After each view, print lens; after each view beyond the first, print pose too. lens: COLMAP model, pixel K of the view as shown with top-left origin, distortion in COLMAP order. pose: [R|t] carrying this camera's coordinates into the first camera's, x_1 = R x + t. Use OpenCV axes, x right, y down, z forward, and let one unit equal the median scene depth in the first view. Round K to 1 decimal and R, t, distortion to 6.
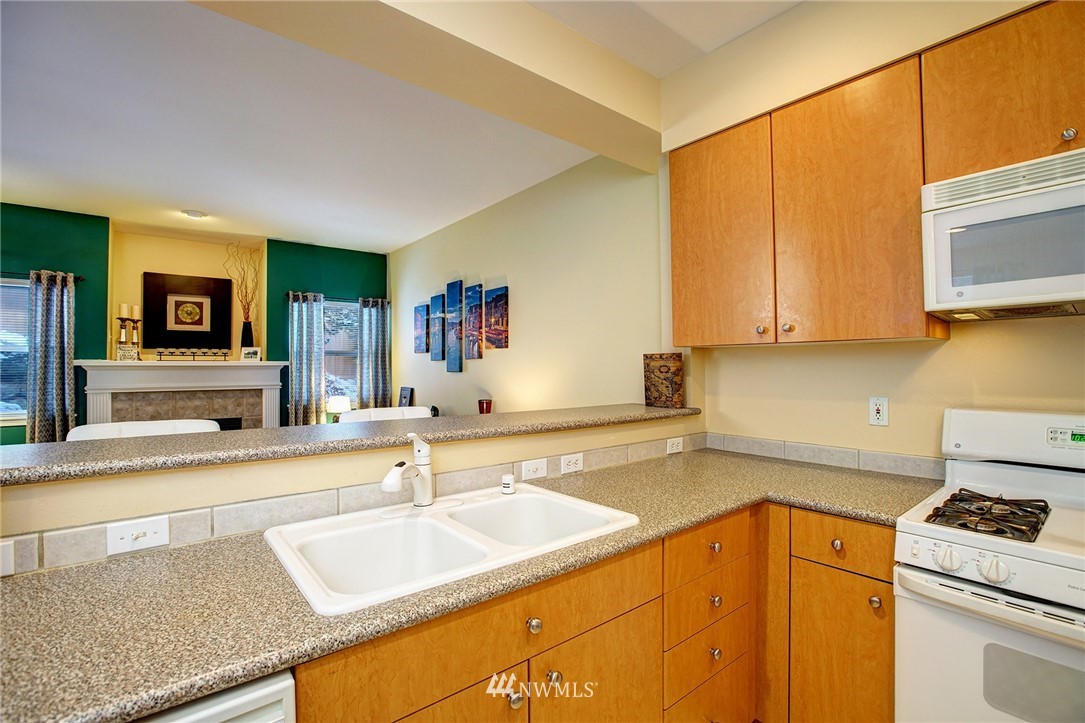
lens RADIAL K [[503.7, 0, 525.9], [0, 503.7, 366.3], [0, 0, 1]] dist [-0.042206, 0.015836]
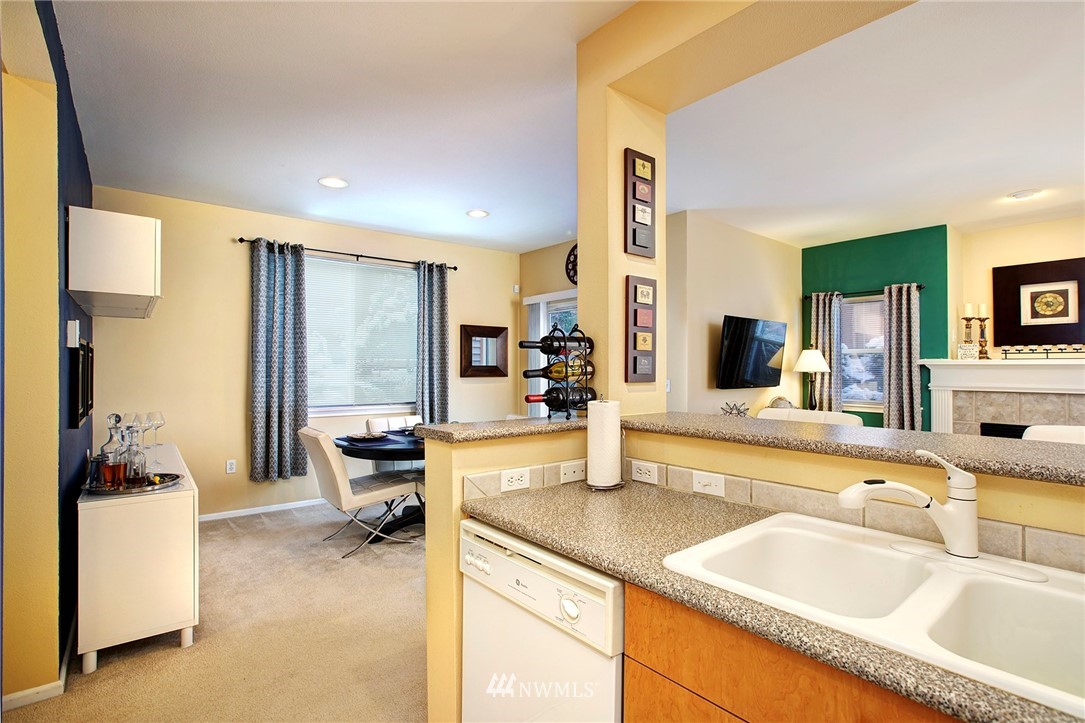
lens RADIAL K [[500.1, 0, 575.8], [0, 500.1, 357.2], [0, 0, 1]] dist [-0.002356, -0.000111]
pose [[0.083928, -0.014177, -0.996371, 0.368308], [-0.001933, 0.999895, -0.014390, 0.000231], [0.996470, 0.003134, 0.083892, 0.295879]]
